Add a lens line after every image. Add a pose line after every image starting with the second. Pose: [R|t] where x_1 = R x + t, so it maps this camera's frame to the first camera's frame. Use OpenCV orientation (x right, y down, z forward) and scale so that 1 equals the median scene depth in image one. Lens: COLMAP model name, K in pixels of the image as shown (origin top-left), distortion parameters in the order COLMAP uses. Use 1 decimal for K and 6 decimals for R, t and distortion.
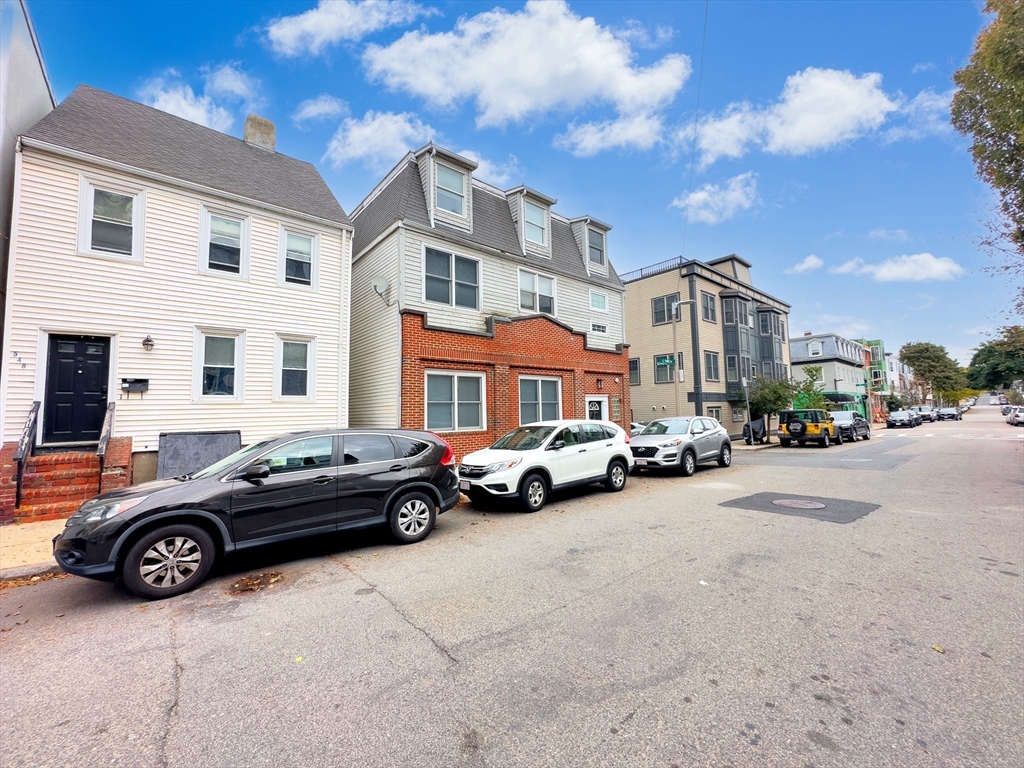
lens RADIAL K [[410.5, 0, 512.0], [0, 410.5, 384.0], [0, 0, 1]] dist [-0.004600, -0.000146]
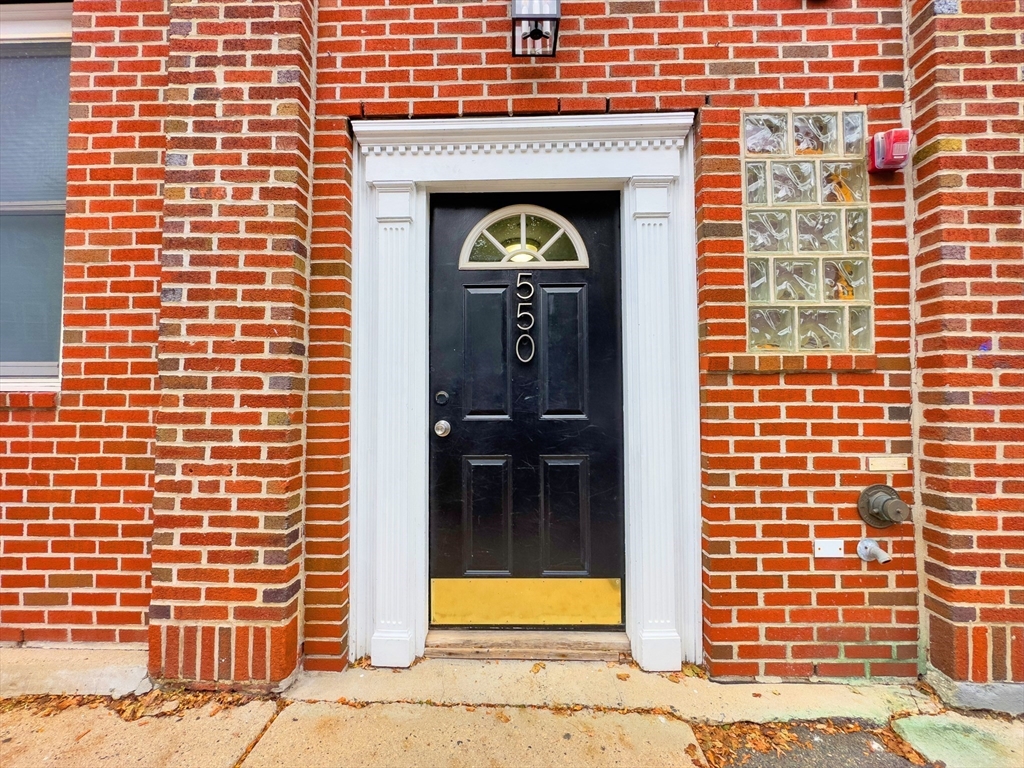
lens RADIAL K [[410.5, 0, 512.0], [0, 410.5, 384.0], [0, 0, 1]] dist [-0.004600, -0.000146]
pose [[0.744405, -0.005592, -0.667705, 0.357013], [0.033830, 0.998997, 0.029351, 0.120522], [0.666870, -0.044437, 0.743847, 1.168438]]
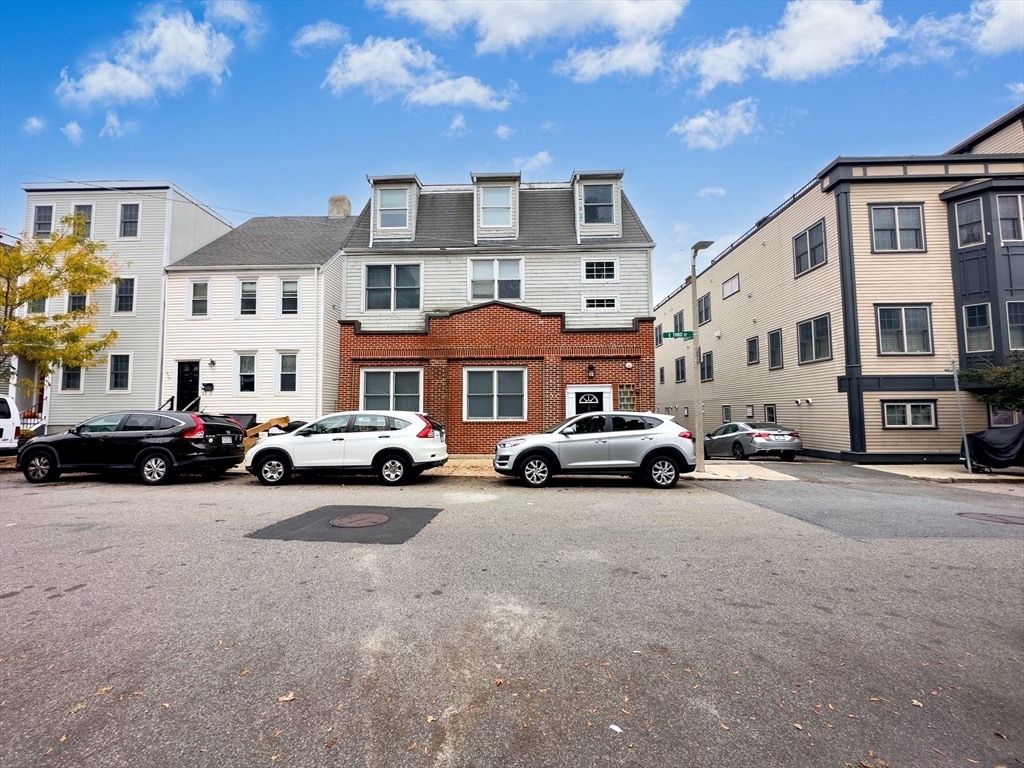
lens RADIAL K [[410.5, 0, 512.0], [0, 410.5, 384.0], [0, 0, 1]] dist [-0.004600, -0.000146]
pose [[0.736990, -0.030566, -0.675212, 0.830483], [0.034973, 0.999363, -0.007068, 0.032097], [0.674998, -0.018405, 0.737590, 0.369923]]
